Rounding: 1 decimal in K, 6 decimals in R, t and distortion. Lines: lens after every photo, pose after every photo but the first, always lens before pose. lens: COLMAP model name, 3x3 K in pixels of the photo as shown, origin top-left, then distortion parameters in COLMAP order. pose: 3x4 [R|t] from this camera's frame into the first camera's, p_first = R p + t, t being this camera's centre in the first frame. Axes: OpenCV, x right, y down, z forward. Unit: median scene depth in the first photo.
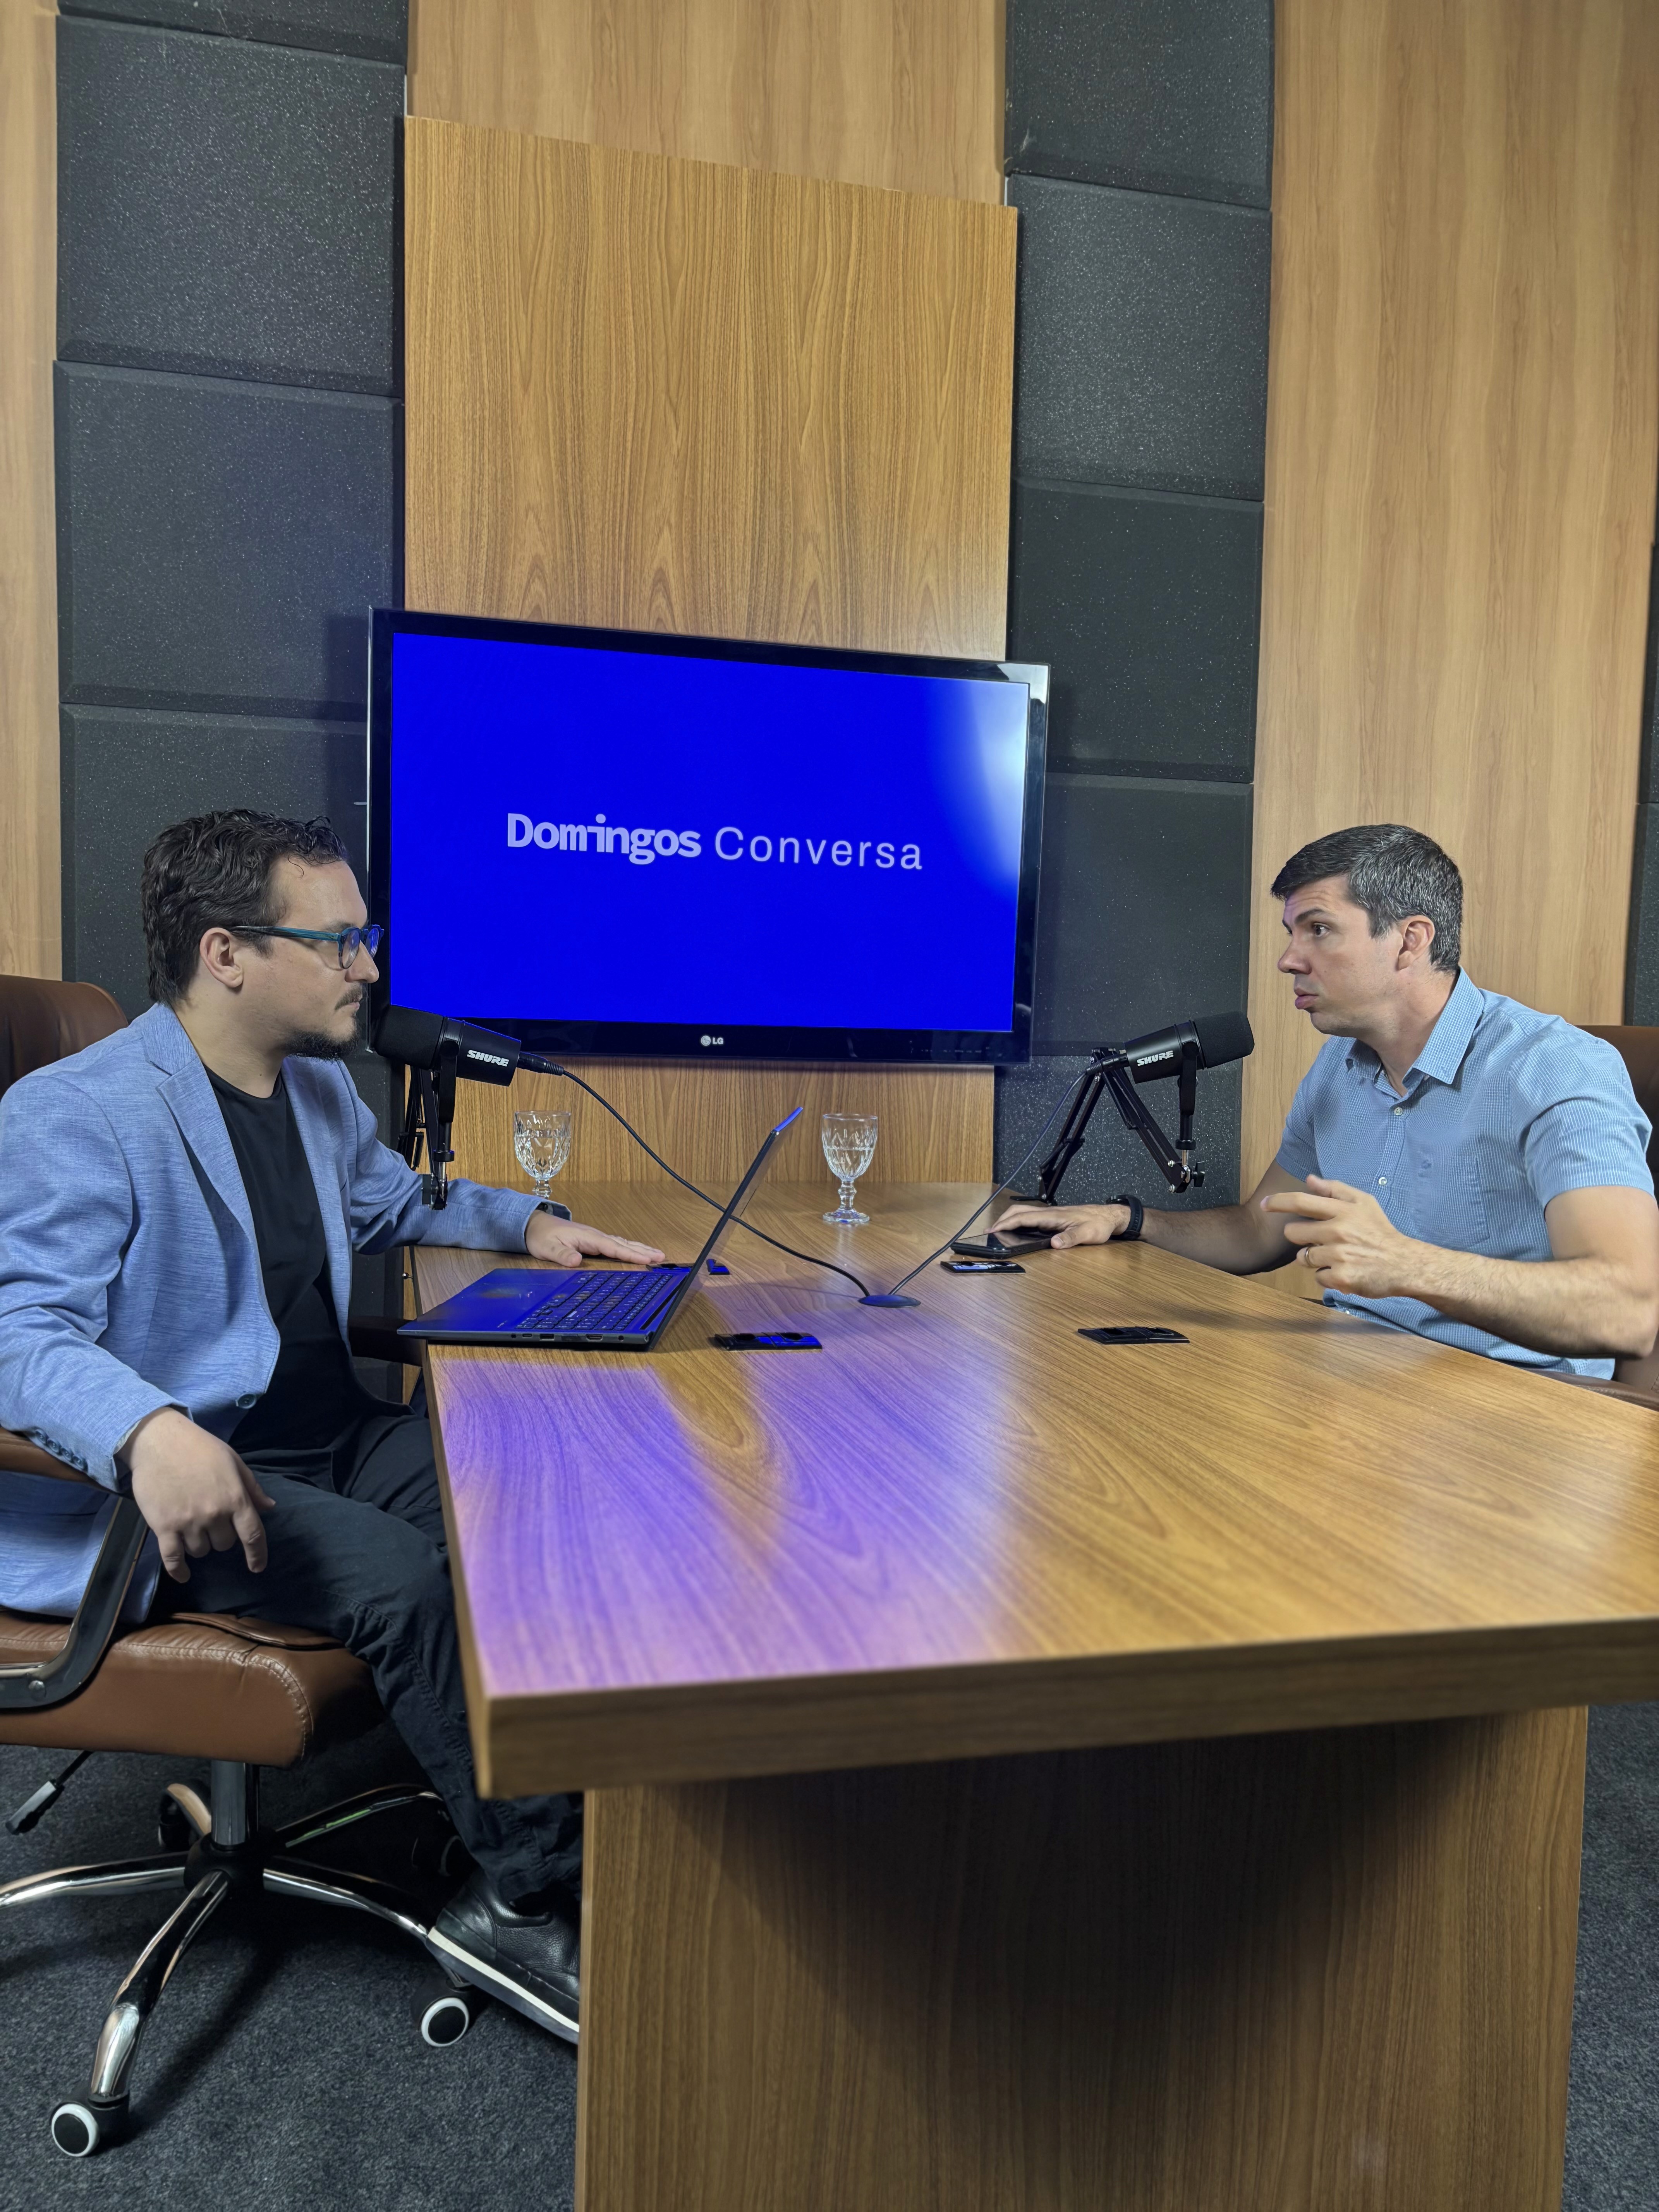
lens RADIAL K [[1761.8, 0, 836.3], [0, 1761.8, 1101.2], [0, 0, 1]] dist [0.016673, -0.030460]
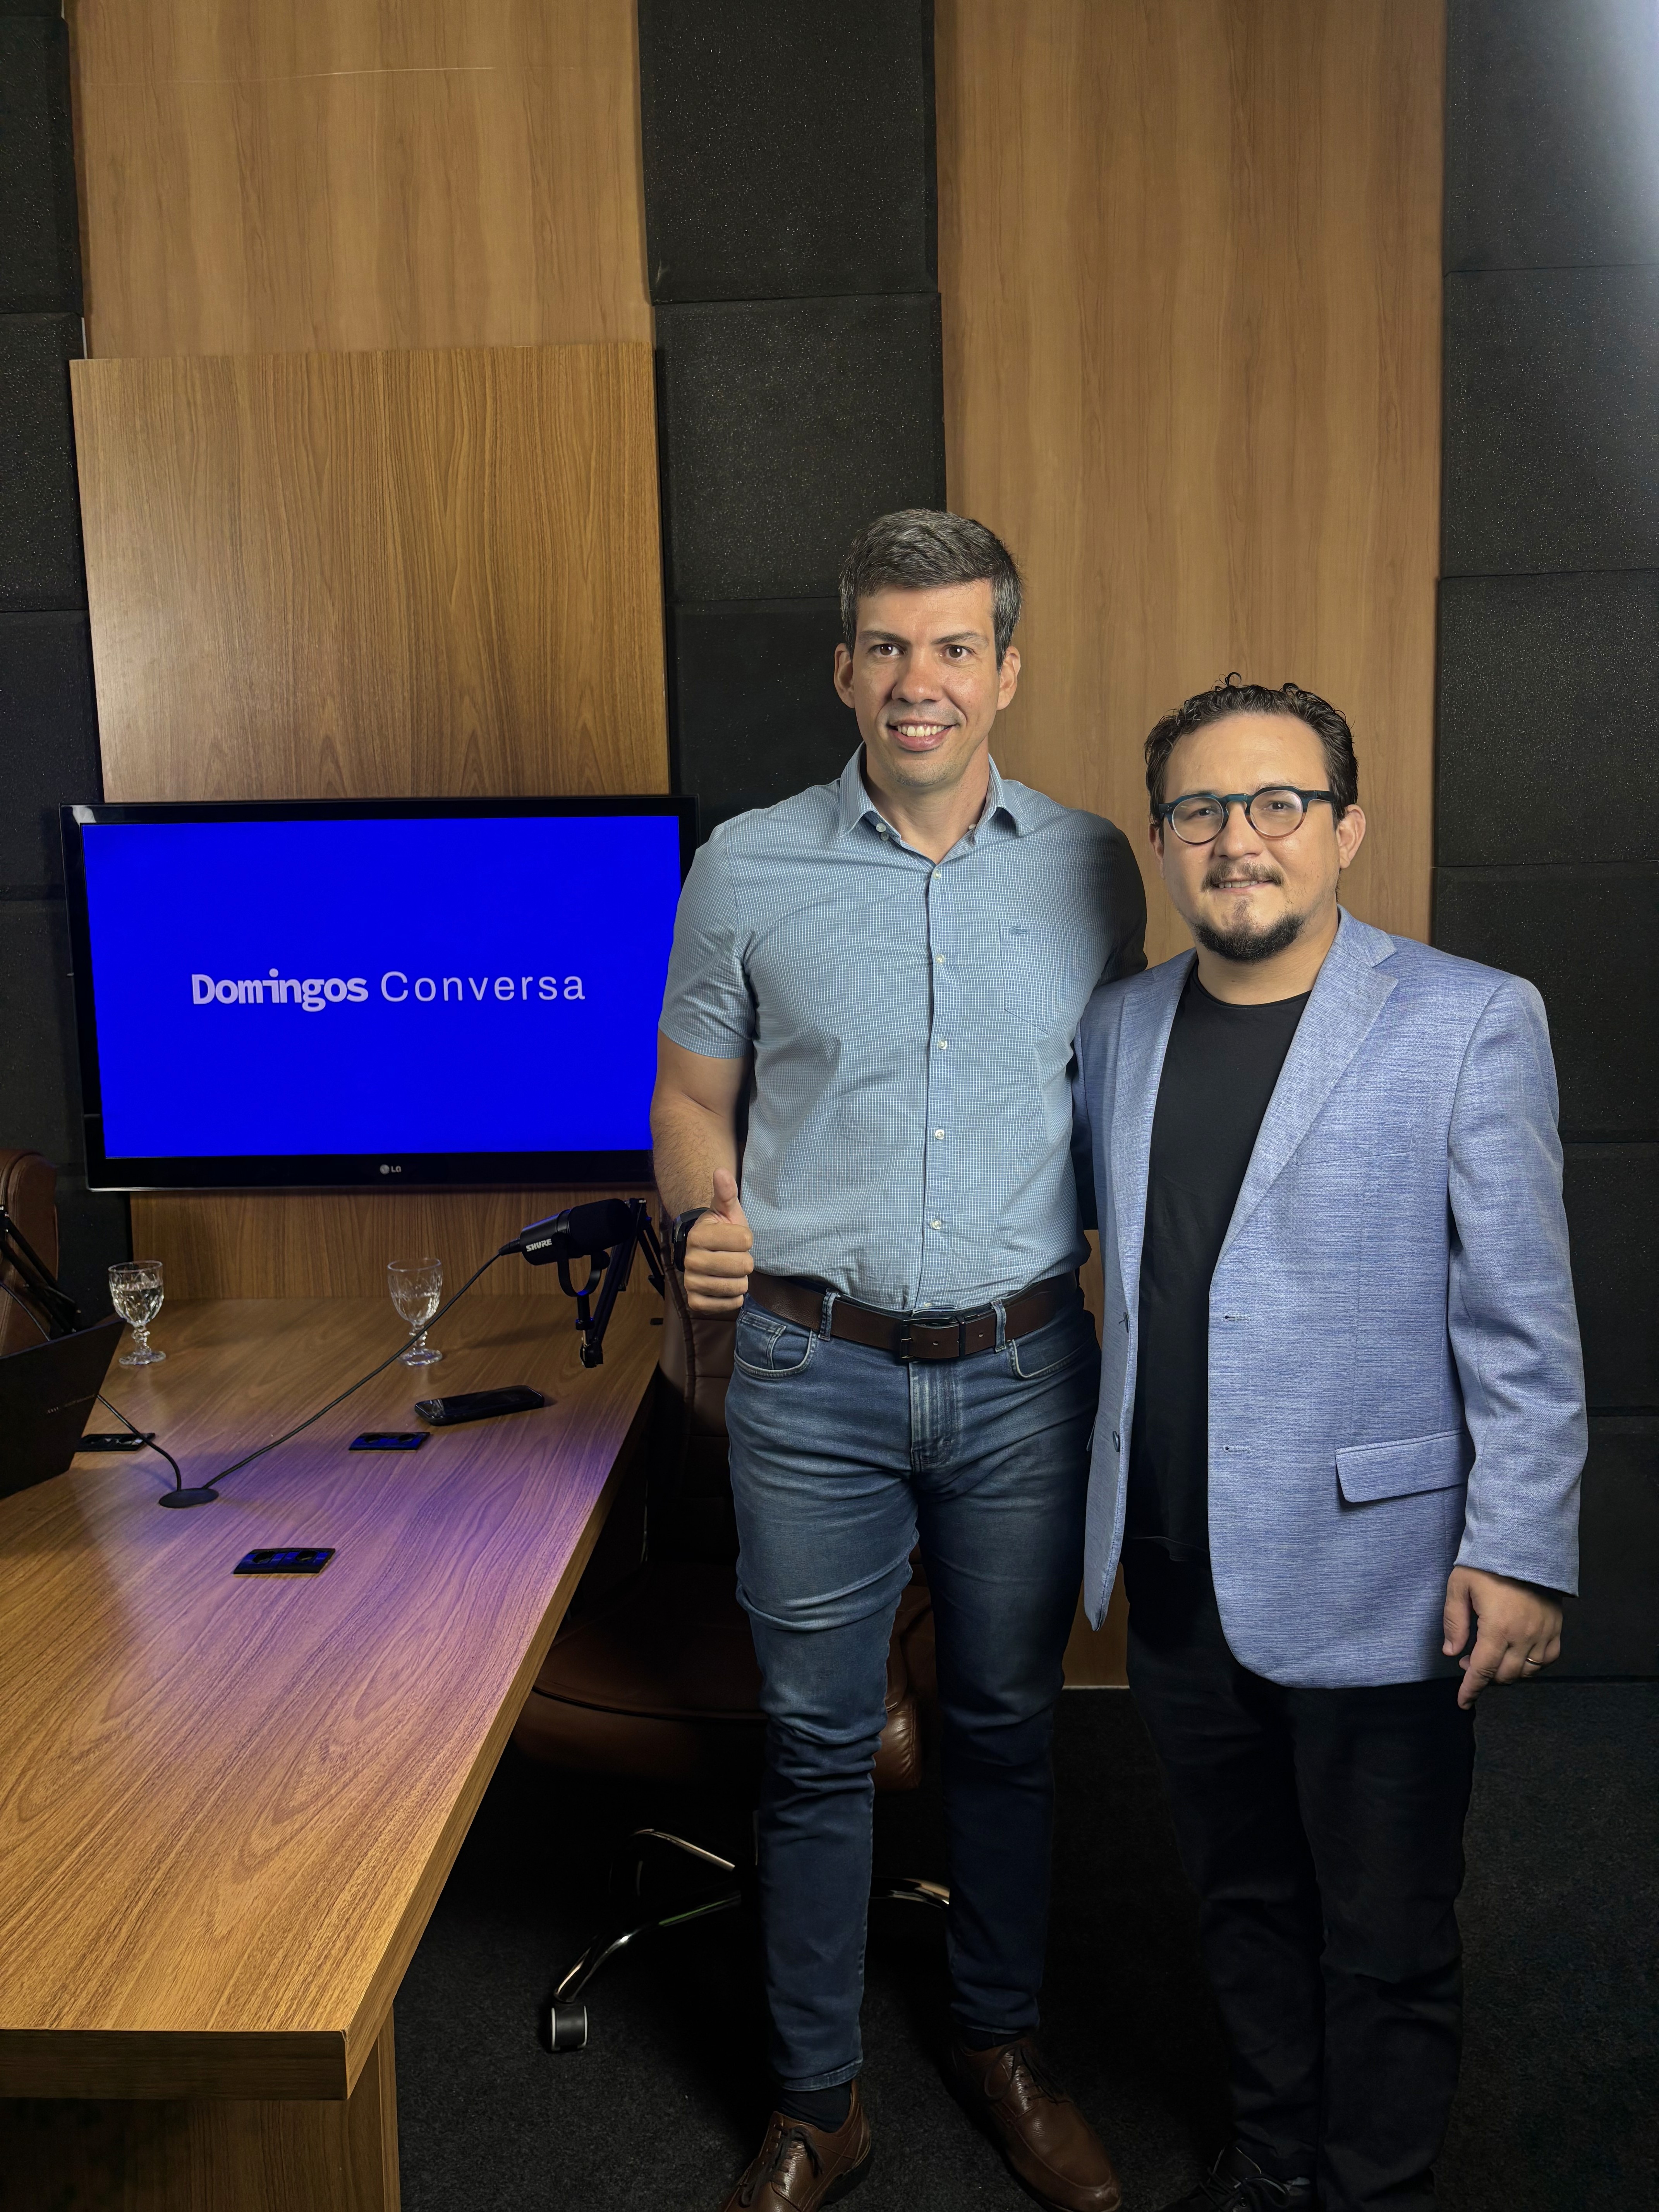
lens RADIAL K [[1761.8, 0, 810.1], [0, 1761.8, 1094.0], [0, 0, 1]] dist [0.016673, -0.030460]
pose [[0.955407, -0.014111, -0.294953, 0.494056], [0.027825, 0.998715, 0.042350, -0.118141], [0.293977, -0.048669, 0.954573, 0.040786]]
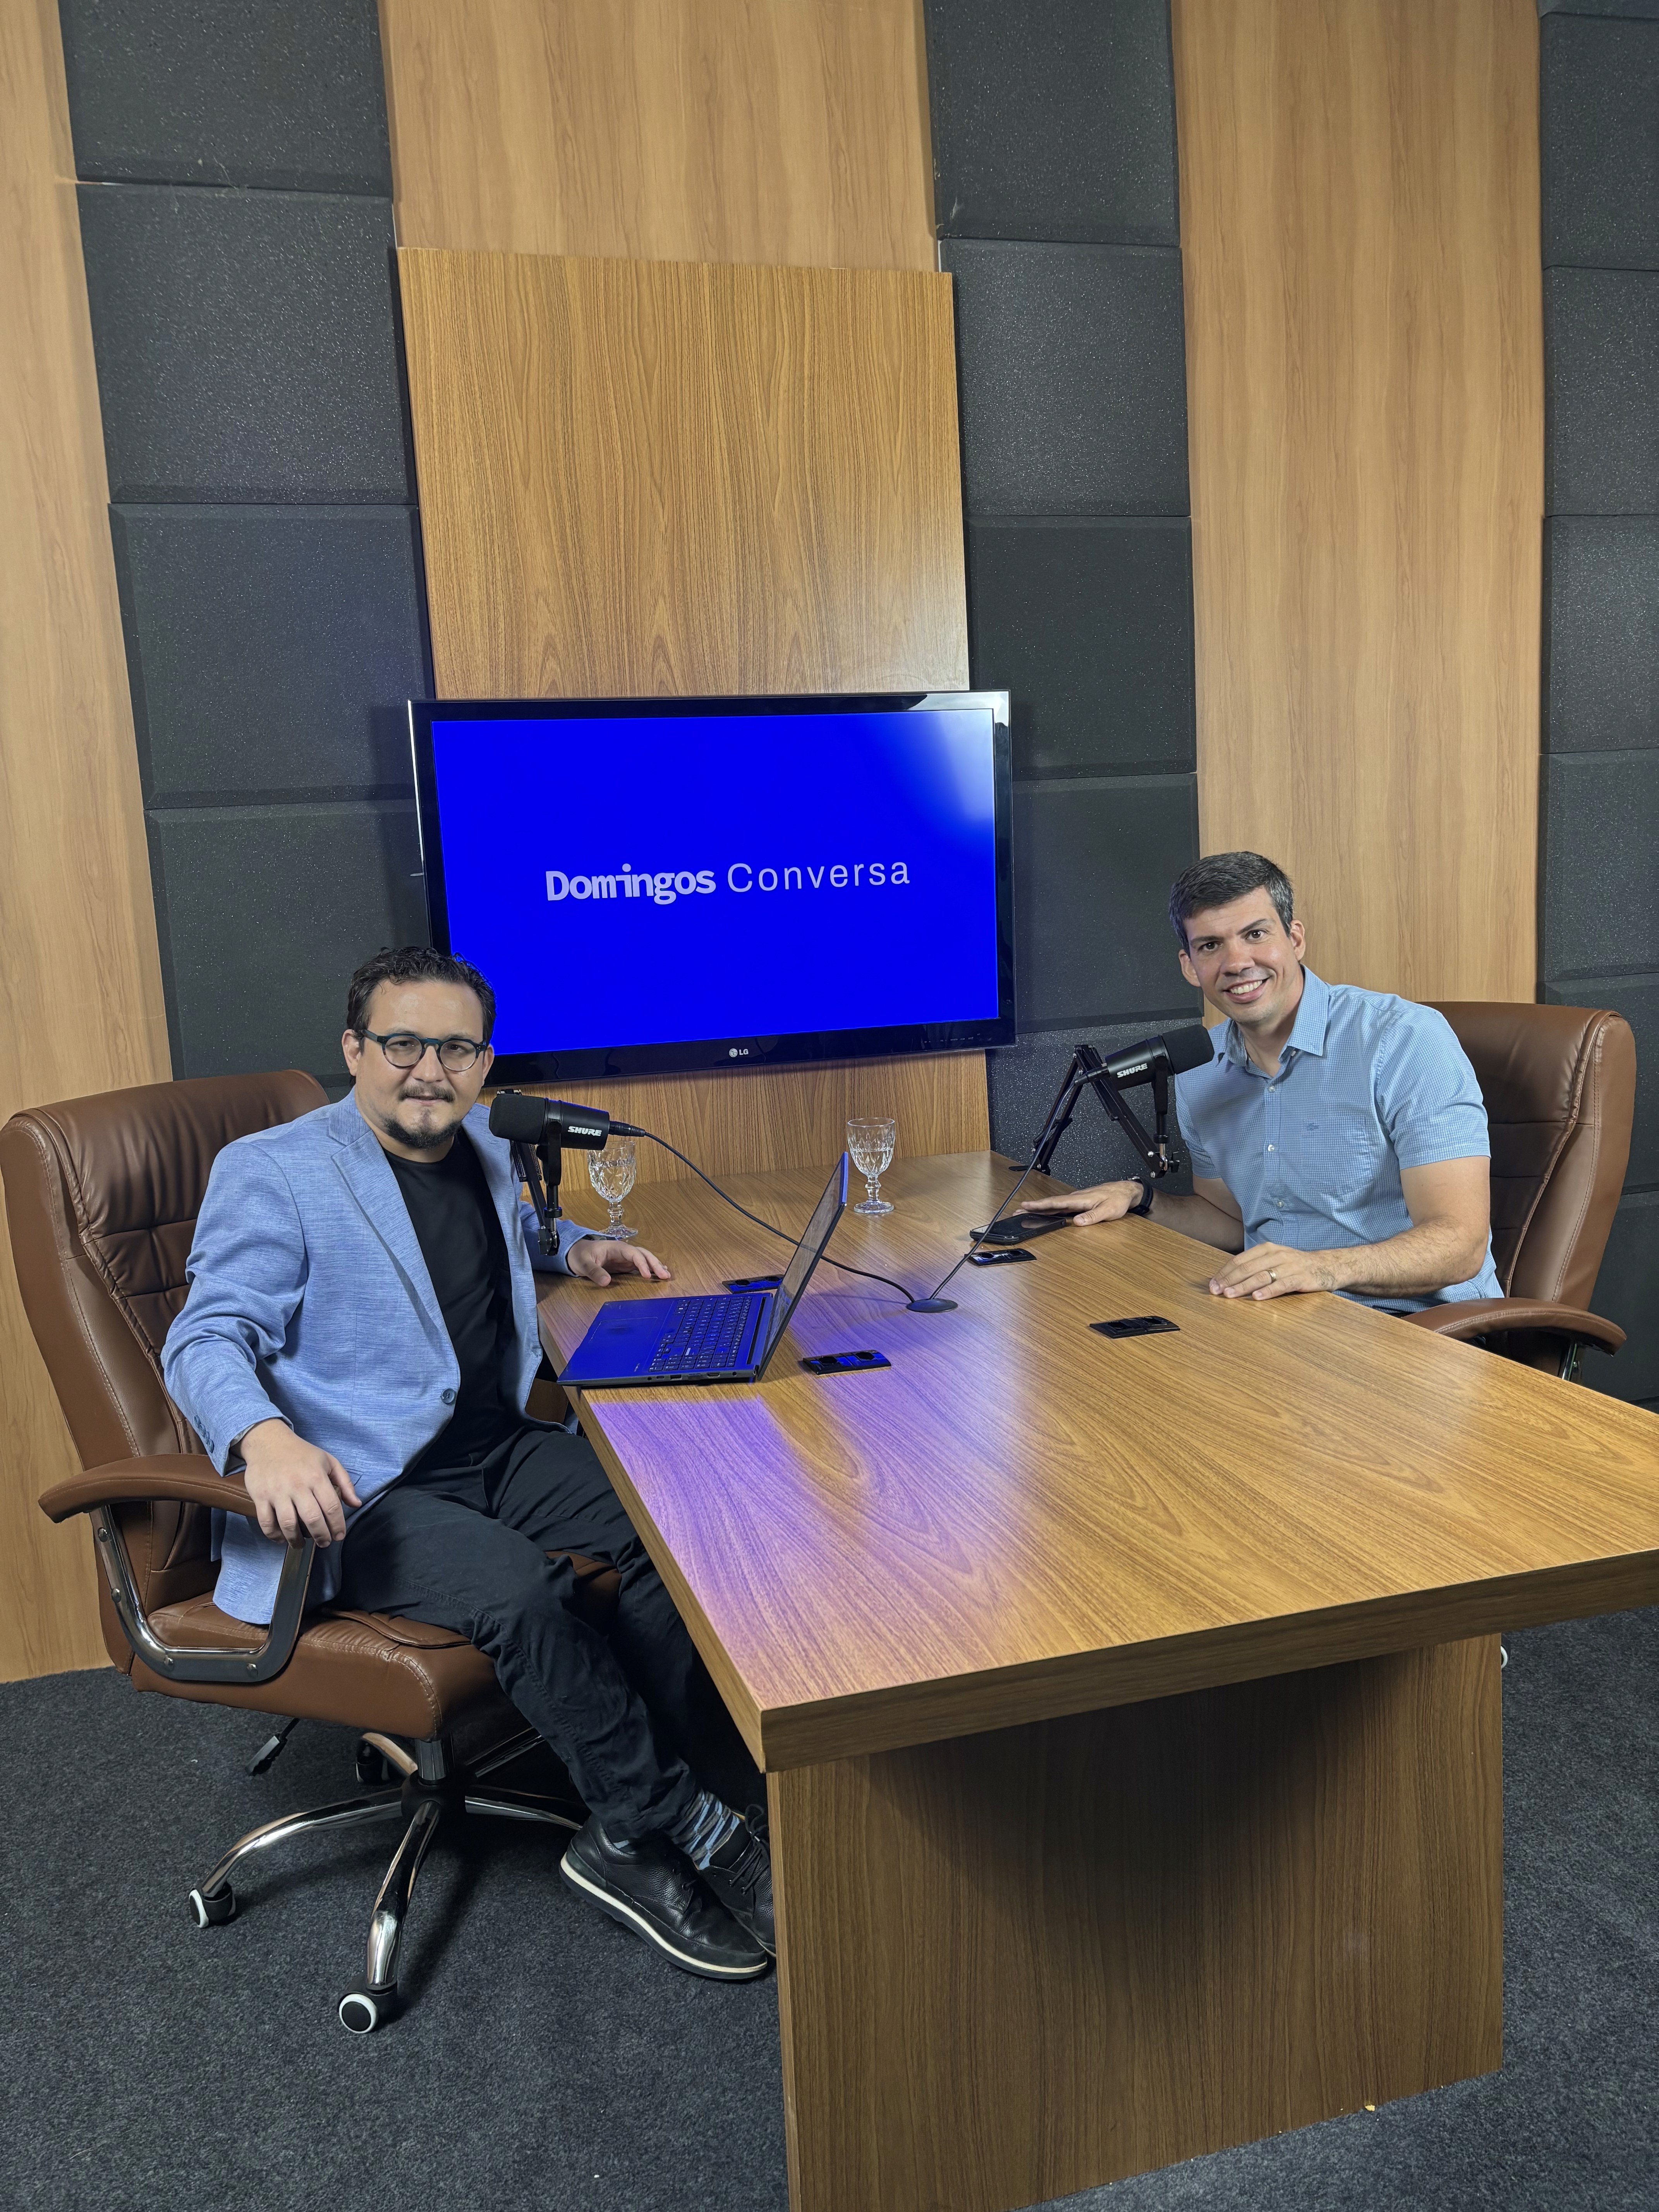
lens RADIAL K [[1761.8, 0, 828.3], [0, 1761.8, 1104.5], [0, 0, 1]] dist [0.016673, -0.030460]
pose [[0.996736, -0.079244, 0.015397, -0.032863], [0.077853, 0.994047, 0.076226, -0.082512], [-0.021346, -0.074779, 0.996972, -0.136929]]
